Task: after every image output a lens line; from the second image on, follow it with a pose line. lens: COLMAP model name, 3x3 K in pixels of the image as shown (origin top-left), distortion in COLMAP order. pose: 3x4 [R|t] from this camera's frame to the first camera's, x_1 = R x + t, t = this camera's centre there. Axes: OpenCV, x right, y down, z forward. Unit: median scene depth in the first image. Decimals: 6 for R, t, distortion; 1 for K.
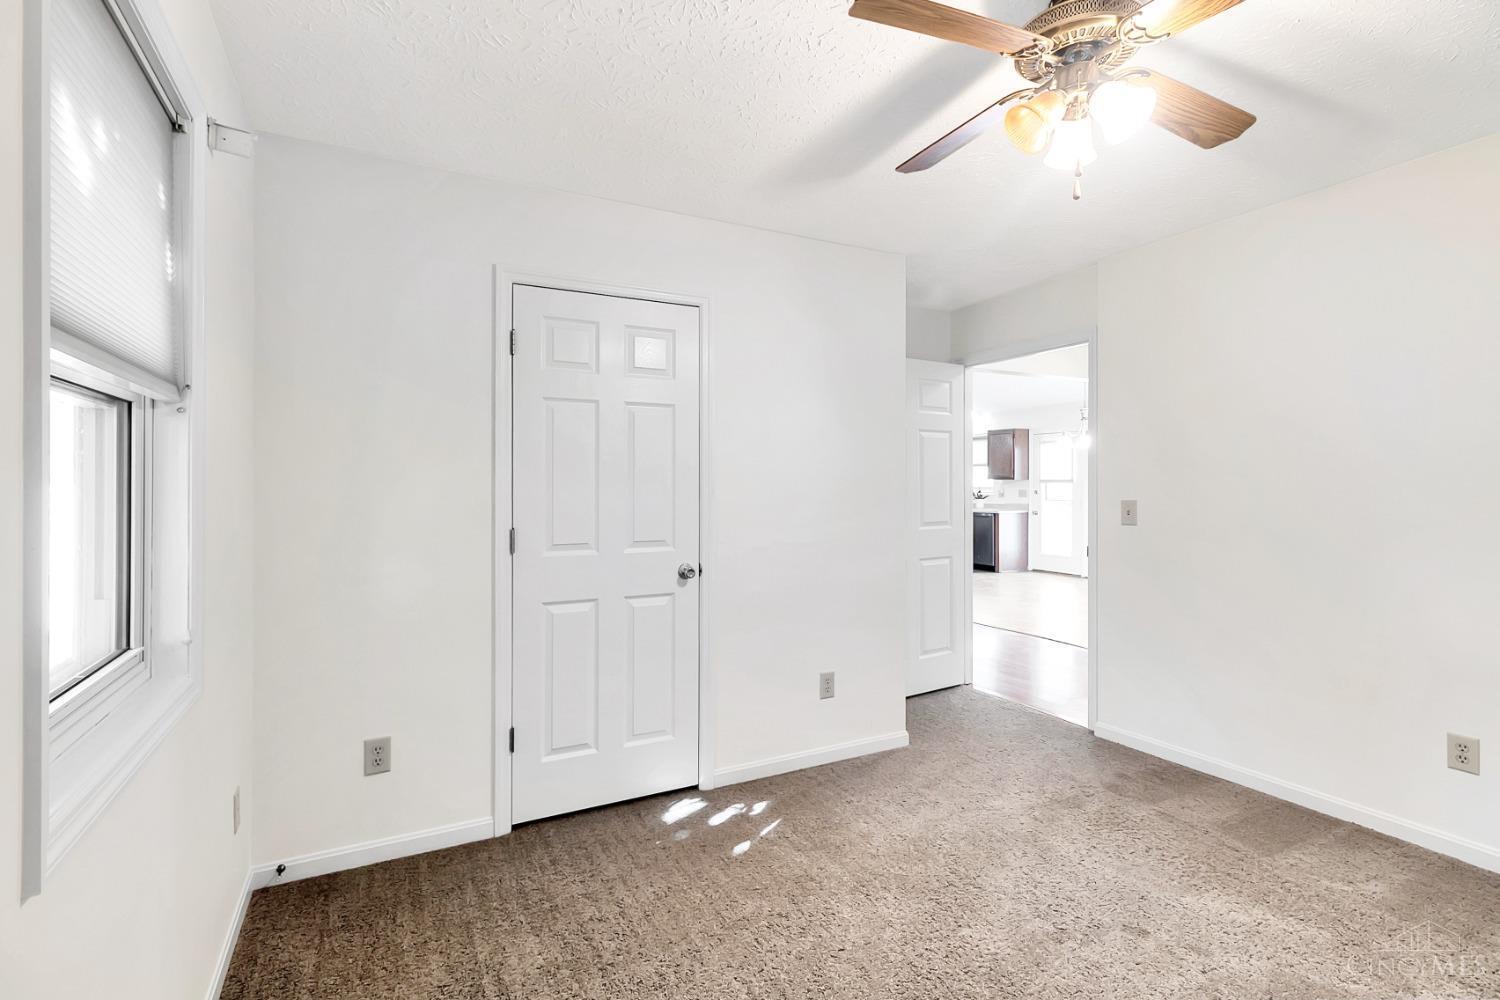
lens RADIAL K [[696.9, 0, 753.2], [0, 696.9, 488.8], [0, 0, 1]] dist [0.006193, 0.001248]
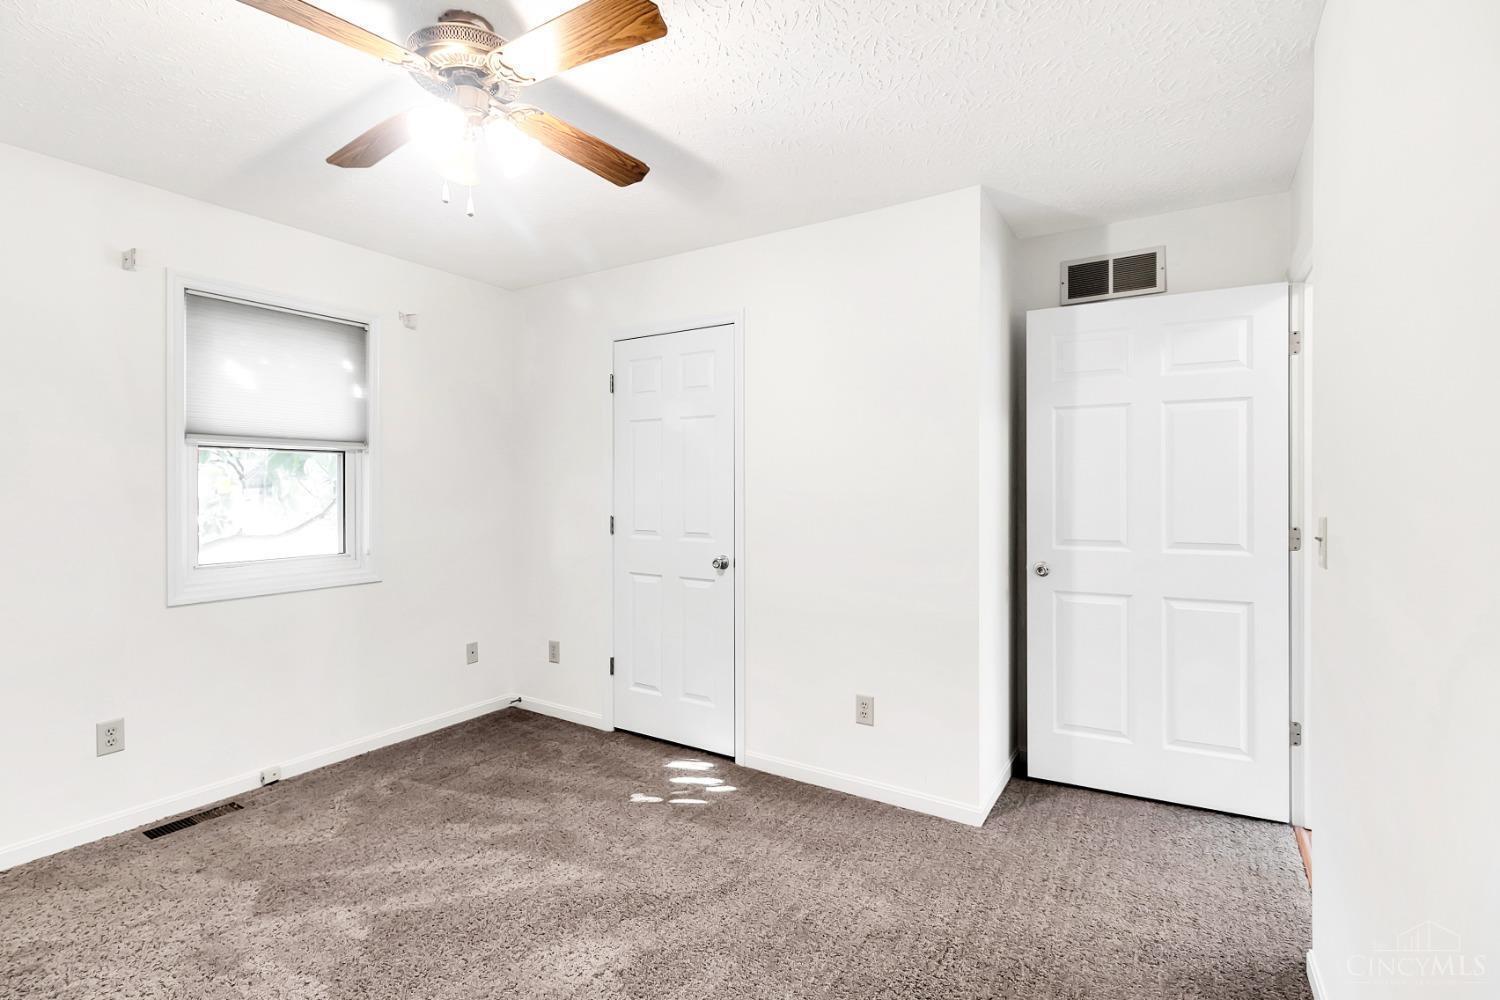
lens RADIAL K [[696.9, 0, 727.3], [0, 696.9, 494.4], [0, 0, 1]] dist [0.006193, 0.001248]
pose [[0.484803, 0.010182, -0.874564, 0.952109], [-0.003597, 0.999947, 0.009647, -0.002454], [0.874616, -0.001531, 0.484814, 0.496391]]
